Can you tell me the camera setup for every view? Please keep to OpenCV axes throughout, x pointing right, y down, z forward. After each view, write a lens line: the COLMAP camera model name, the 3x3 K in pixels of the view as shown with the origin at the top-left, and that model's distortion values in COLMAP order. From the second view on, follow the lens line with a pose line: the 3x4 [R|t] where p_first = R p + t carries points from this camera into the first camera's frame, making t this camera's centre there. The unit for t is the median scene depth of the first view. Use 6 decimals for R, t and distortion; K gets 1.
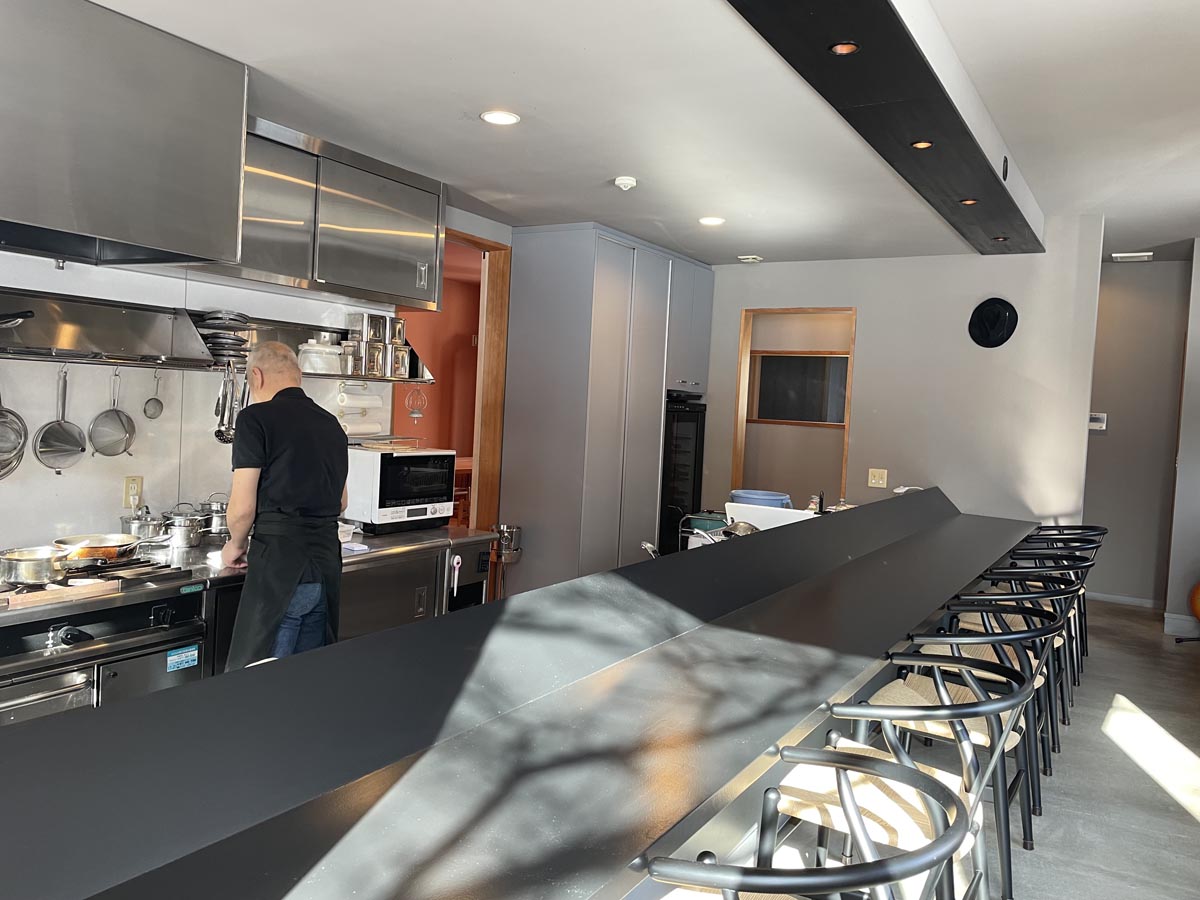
lens RADIAL K [[897.5, 0, 597.6], [0, 897.5, 447.1], [0, 0, 1]] dist [0.058459, -0.032659]
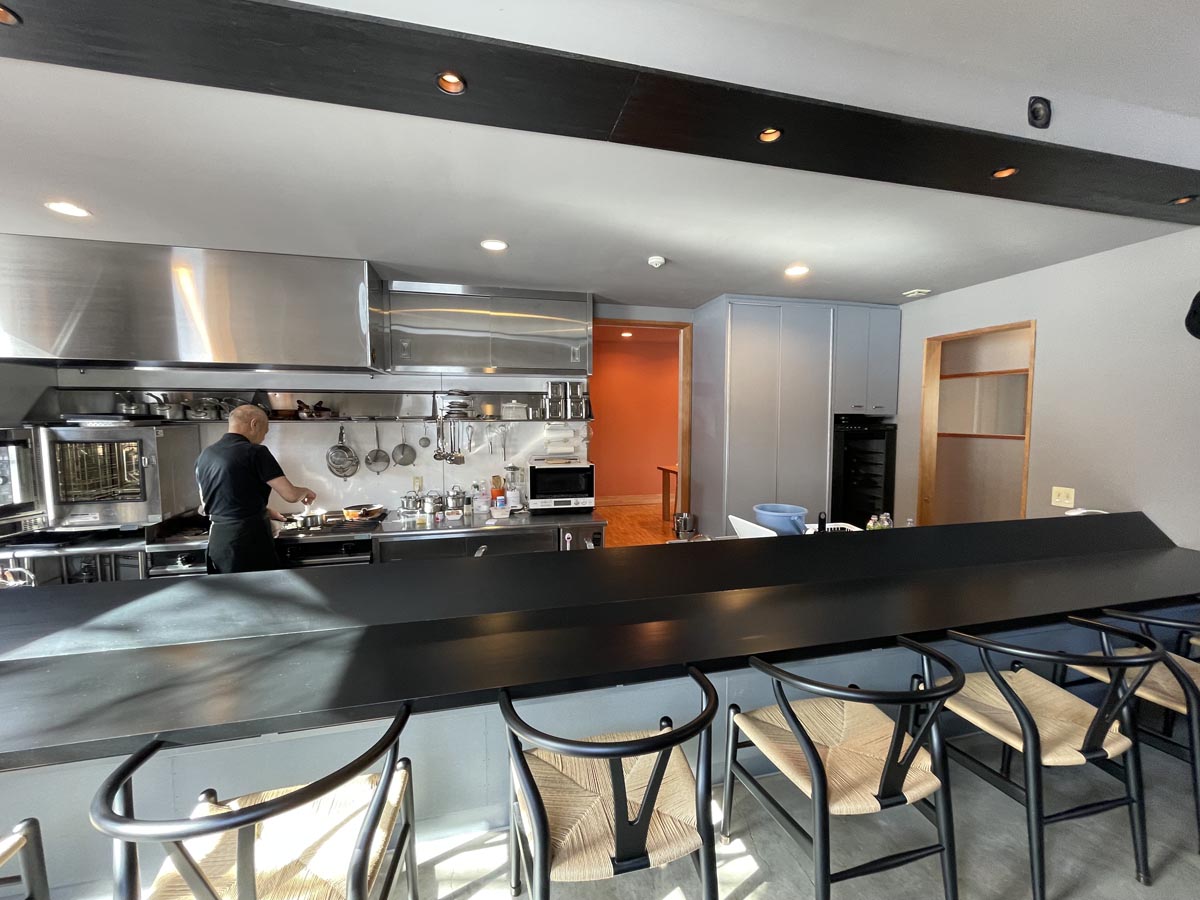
lens RADIAL K [[486.4, 0, 597.7], [0, 486.4, 452.4], [0, 0, 1]] dist [-0.000758, 0.000075]
pose [[0.719654, 0.002793, -0.694327, 0.427579], [0.000369, 0.999990, 0.004406, -0.020041], [0.694333, -0.003427, 0.719646, 0.407807]]
